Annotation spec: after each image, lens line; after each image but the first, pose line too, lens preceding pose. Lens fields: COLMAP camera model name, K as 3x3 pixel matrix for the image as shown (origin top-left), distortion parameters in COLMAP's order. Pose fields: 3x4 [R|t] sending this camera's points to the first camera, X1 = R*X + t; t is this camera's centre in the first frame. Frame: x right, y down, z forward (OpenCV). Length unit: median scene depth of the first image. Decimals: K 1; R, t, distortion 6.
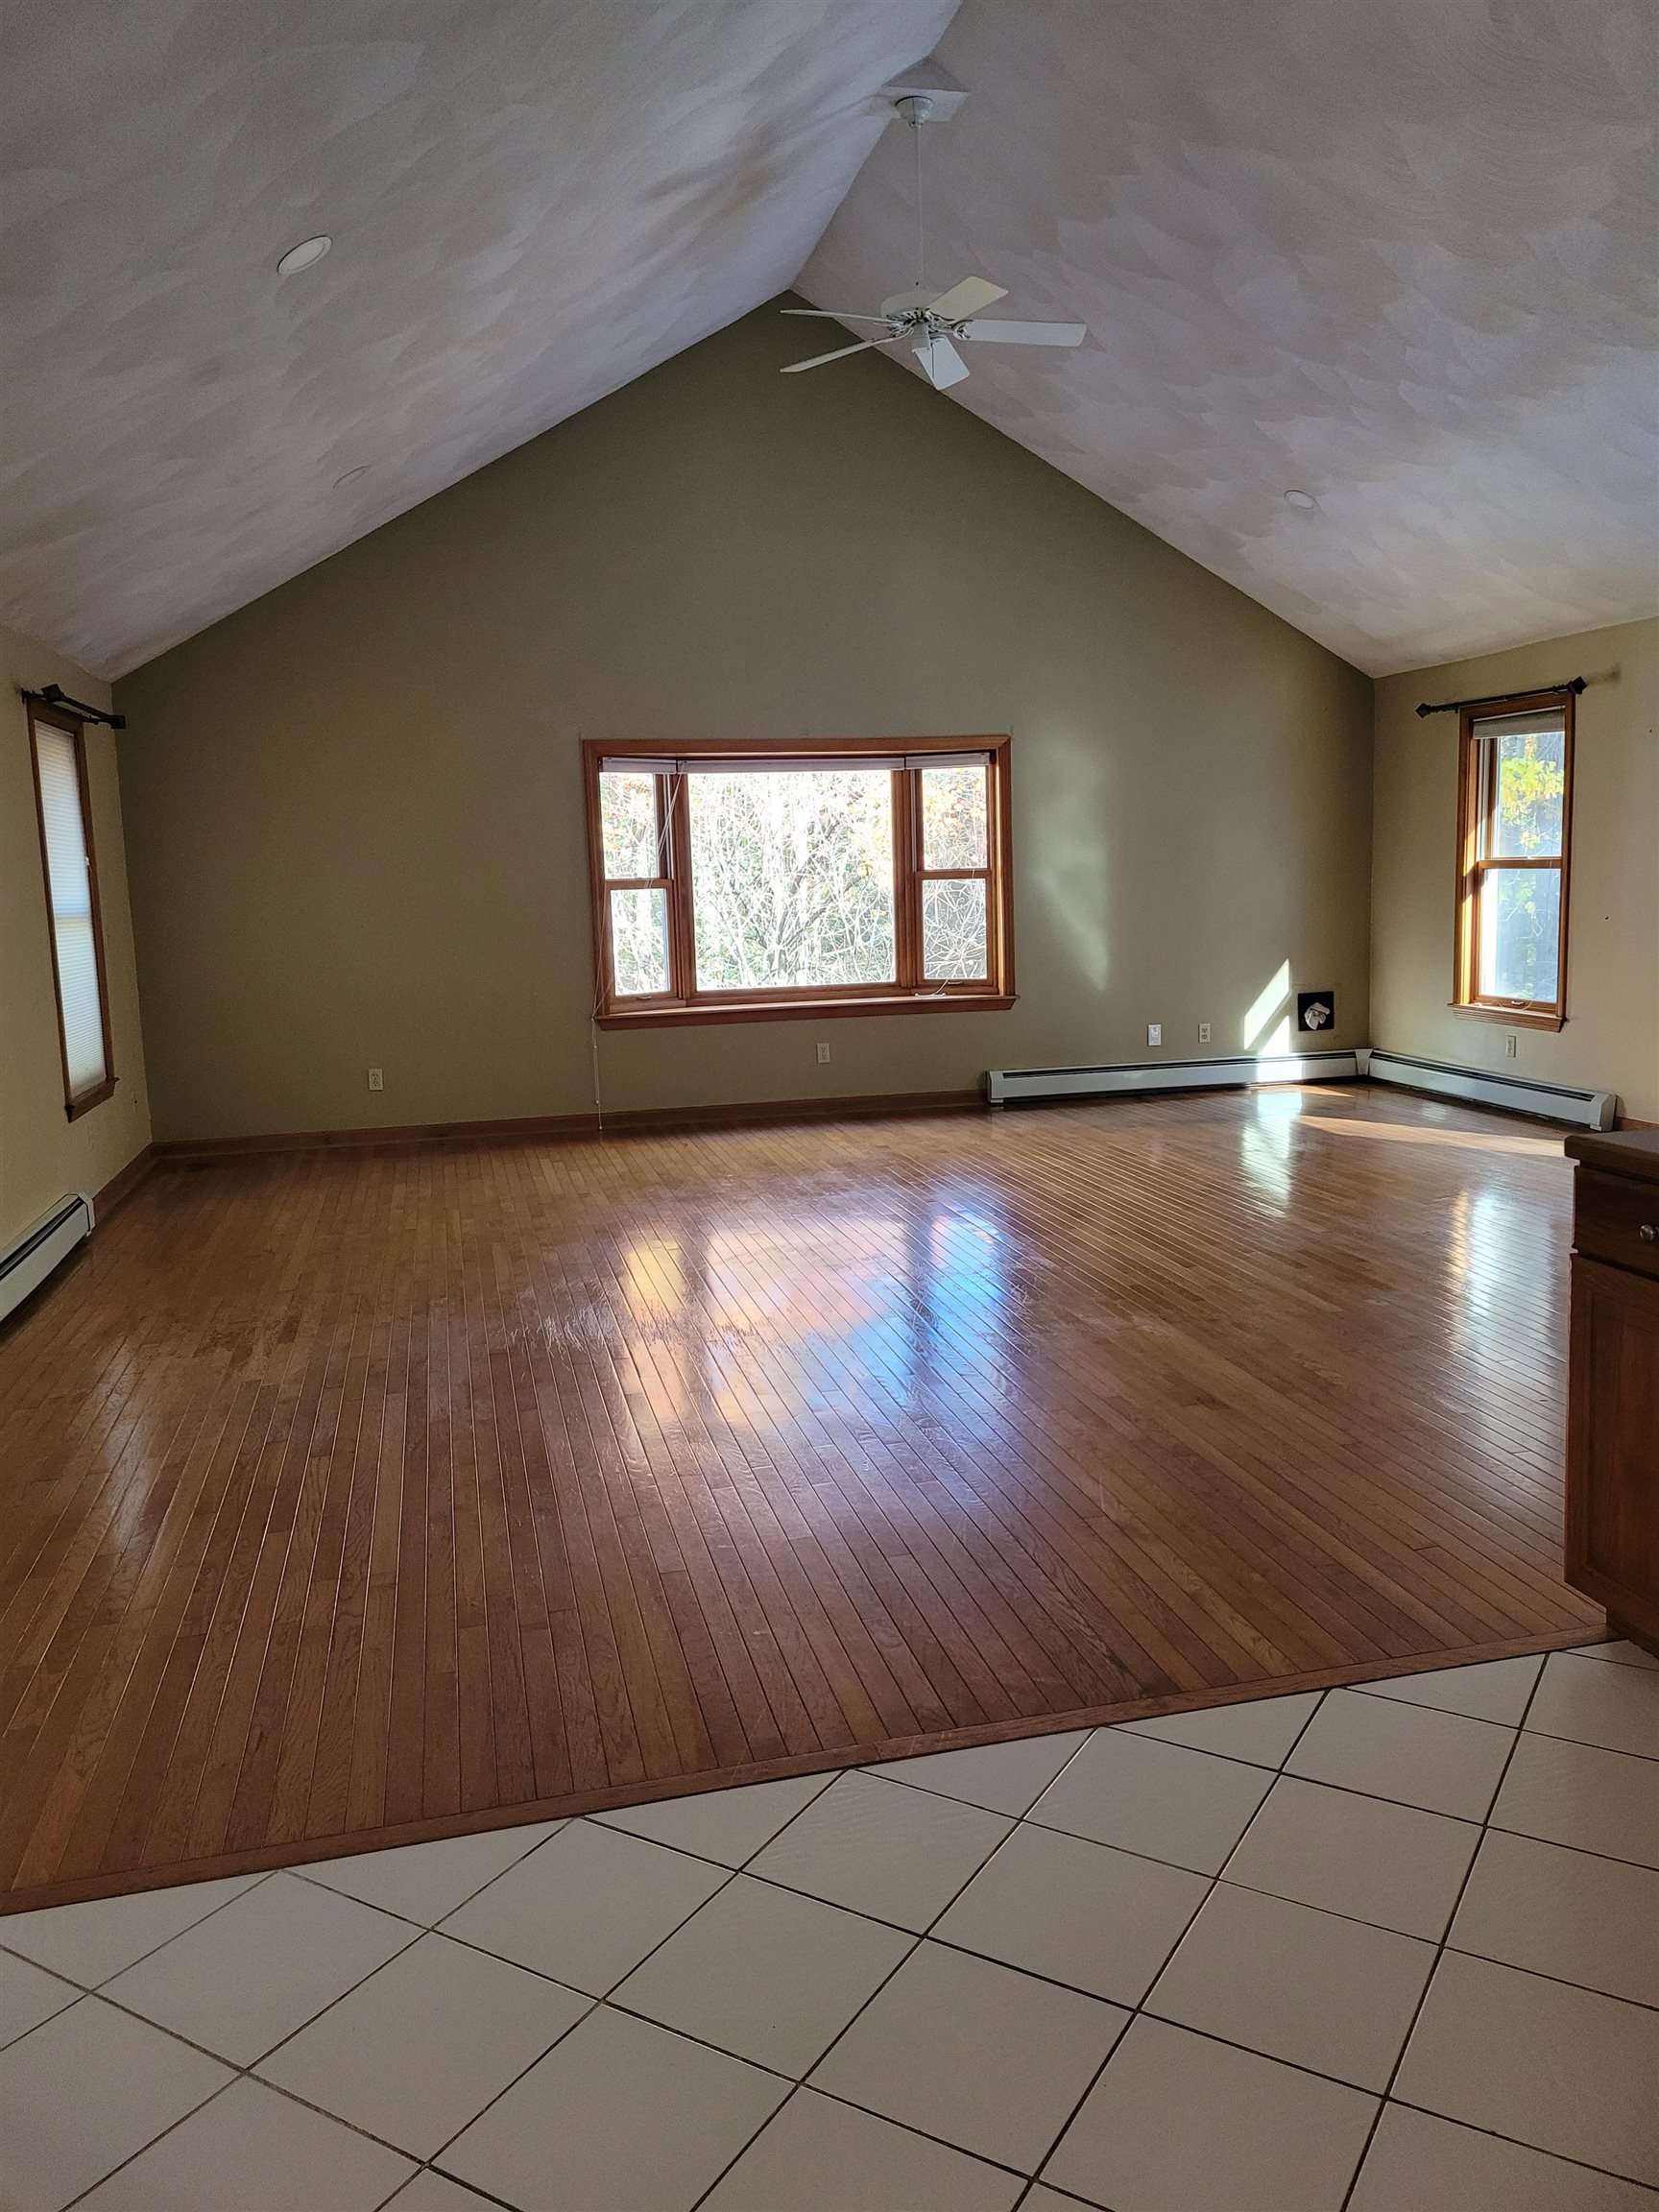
lens RADIAL K [[1646.8, 0, 829.5], [0, 1646.8, 1106.0], [0, 0, 1]] dist [0.021934, -0.002162]
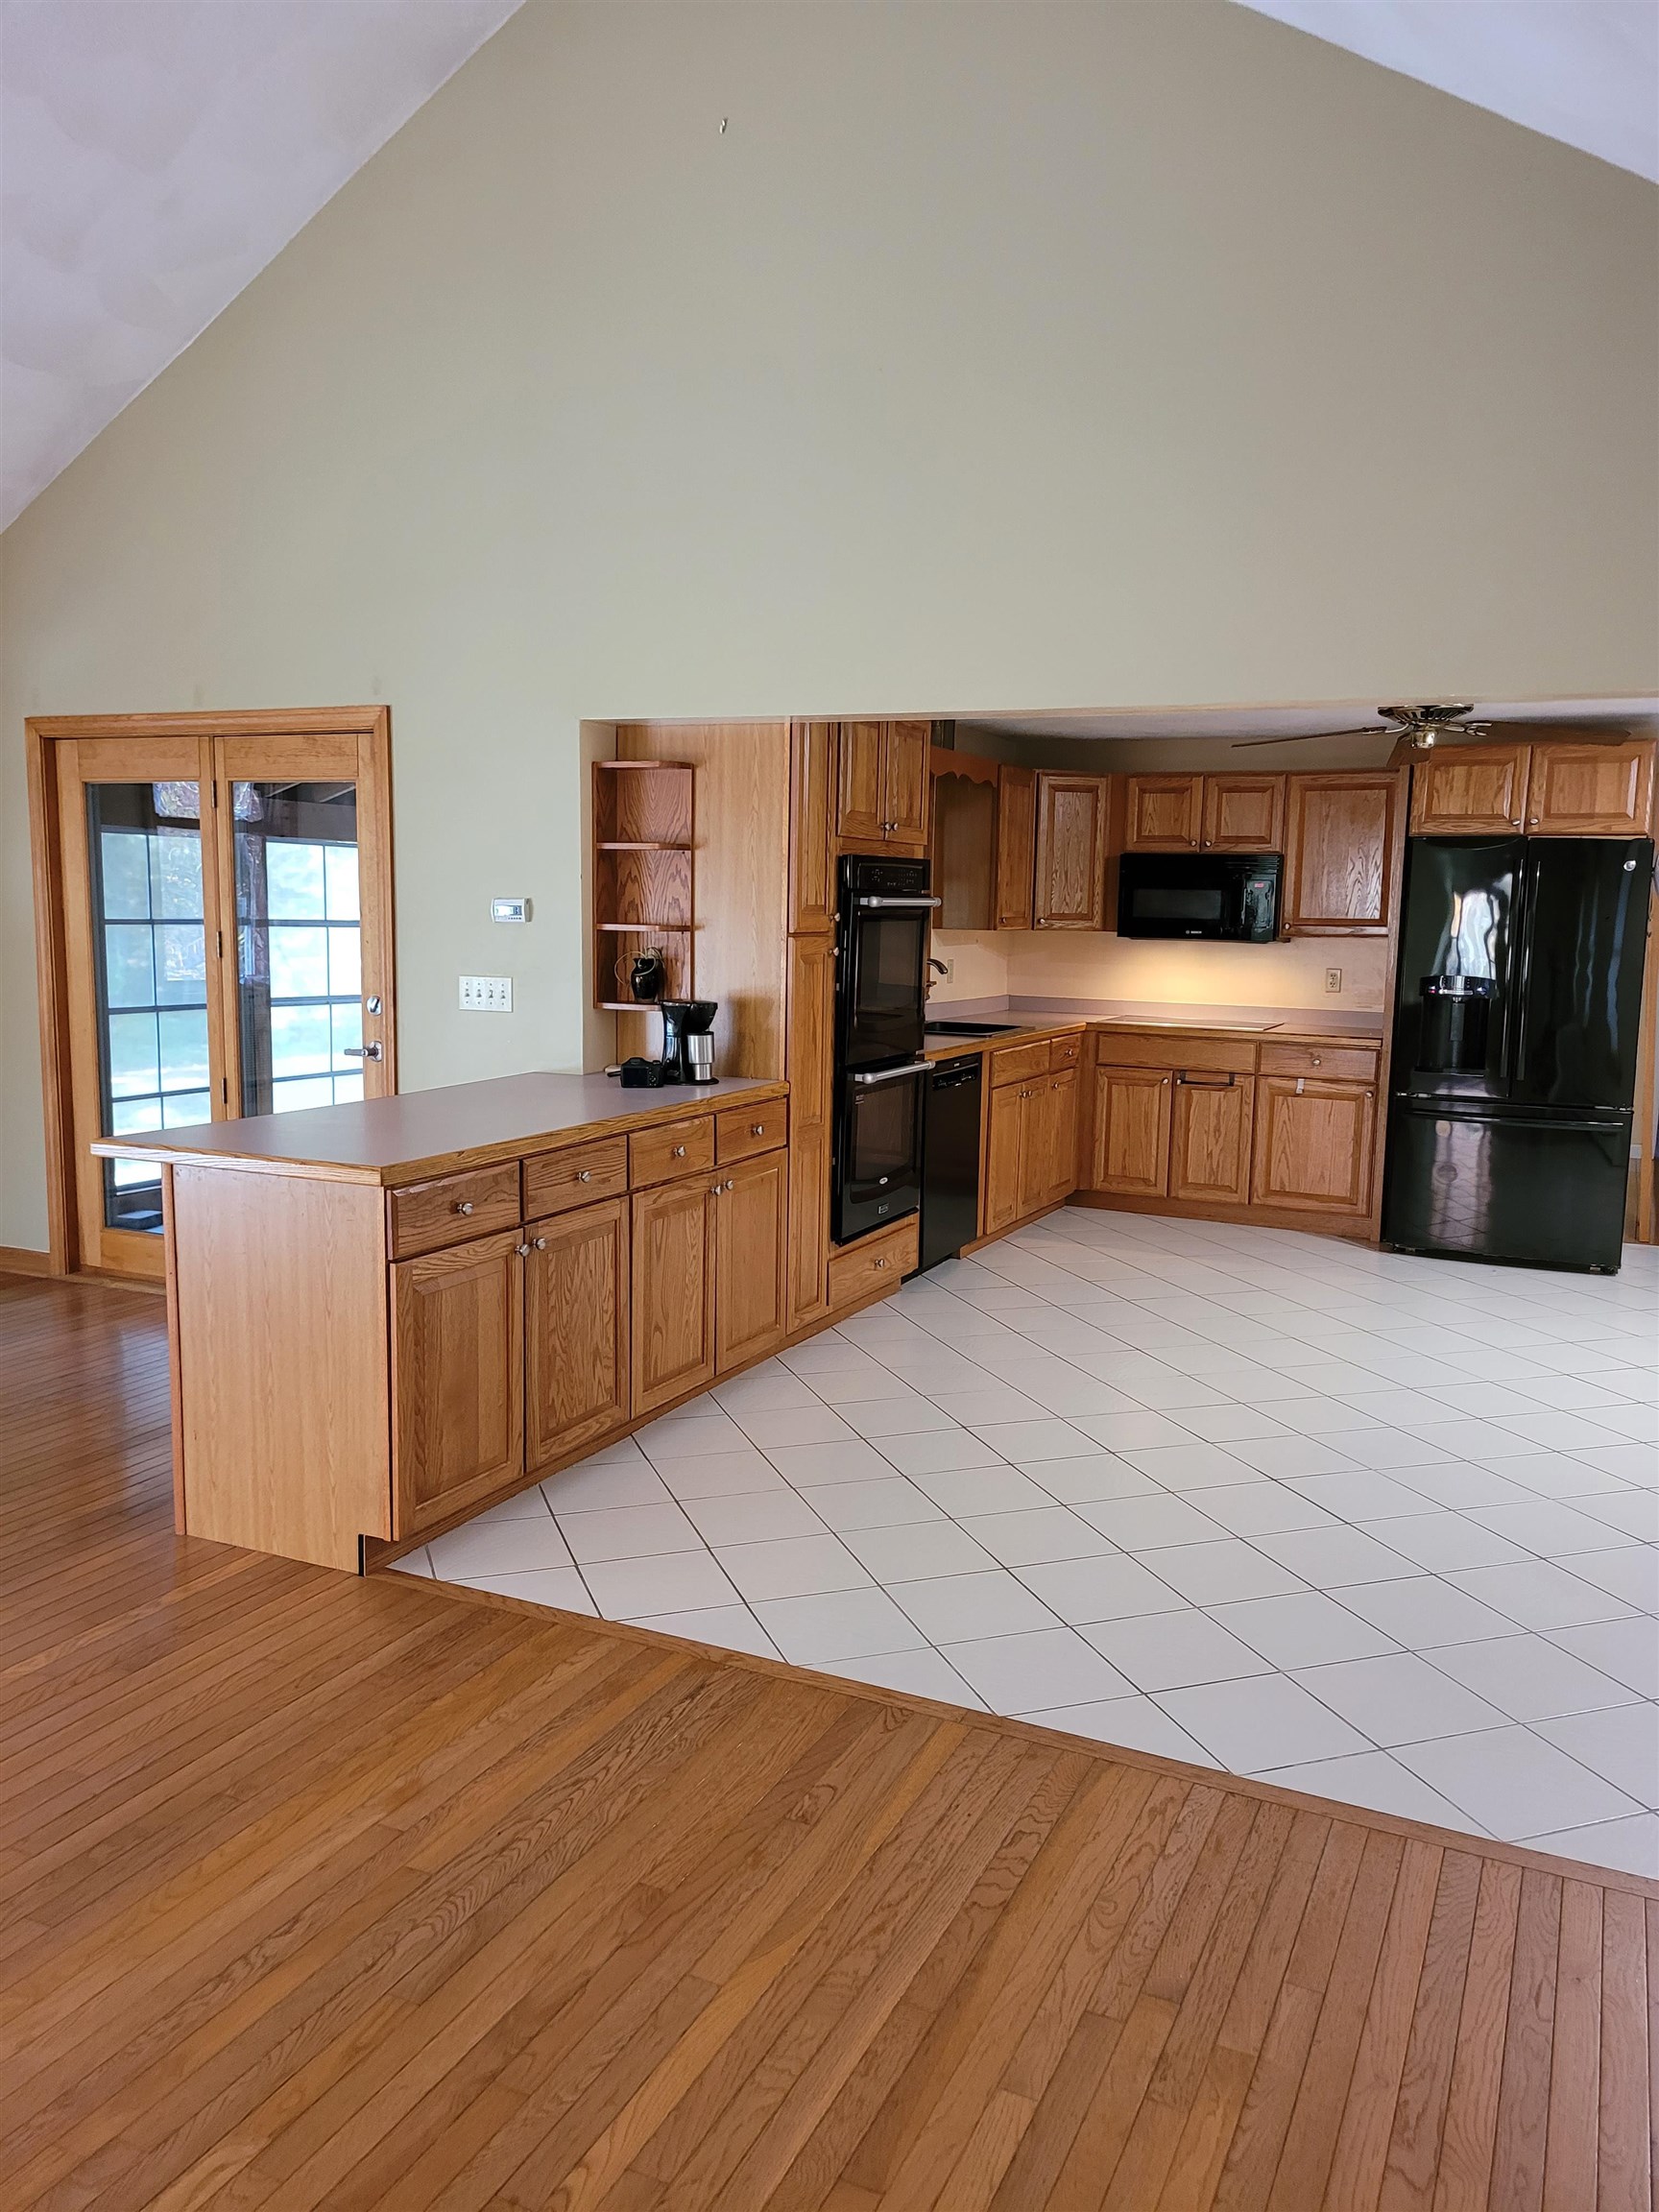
lens RADIAL K [[1646.8, 0, 829.5], [0, 1646.8, 1106.0], [0, 0, 1]] dist [0.021934, -0.002162]
pose [[-0.784128, -0.062664, 0.617427, -0.163373], [0.097632, 0.970045, 0.222443, -0.079438], [-0.612871, 0.234704, -0.754521, 0.516882]]
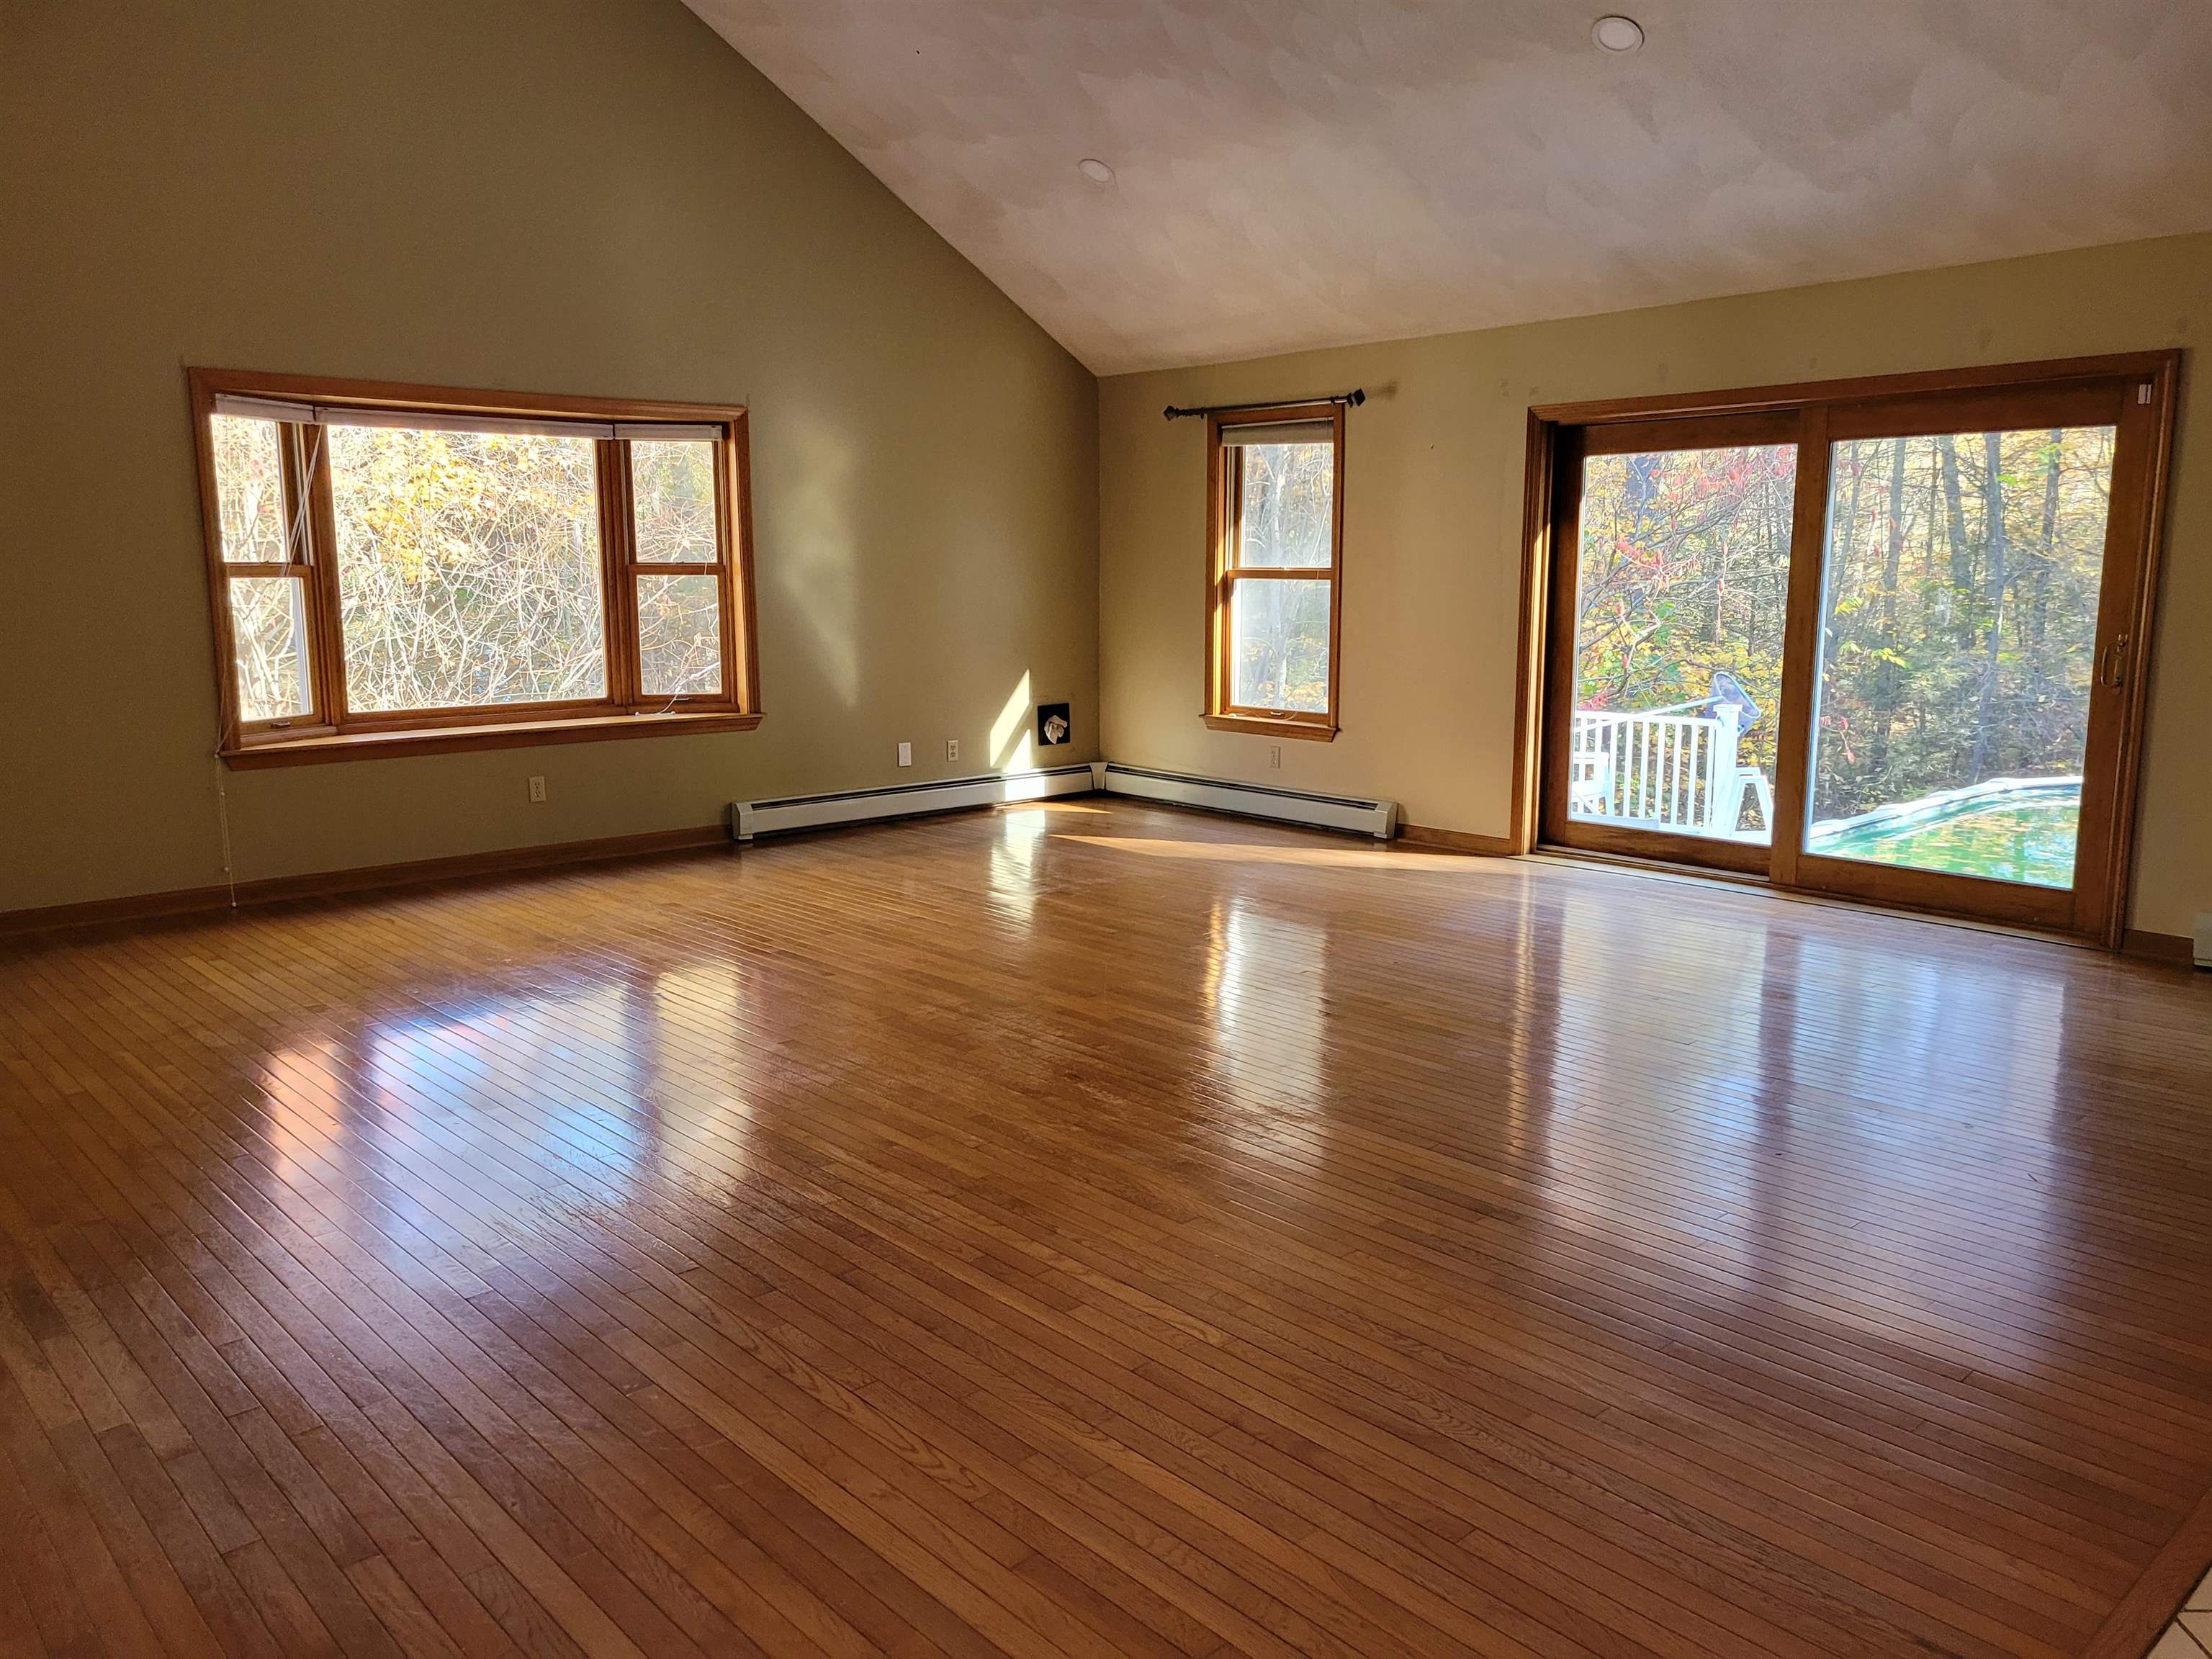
lens RADIAL K [[1646.8, 0, 1106.0], [0, 1646.8, 829.5], [0, 0, 1]] dist [0.021934, -0.002162]
pose [[0.872535, -0.050961, 0.485886, -0.152083], [0.045431, 0.998699, 0.023163, -0.018659], [-0.486434, 0.001864, 0.873715, 0.167443]]
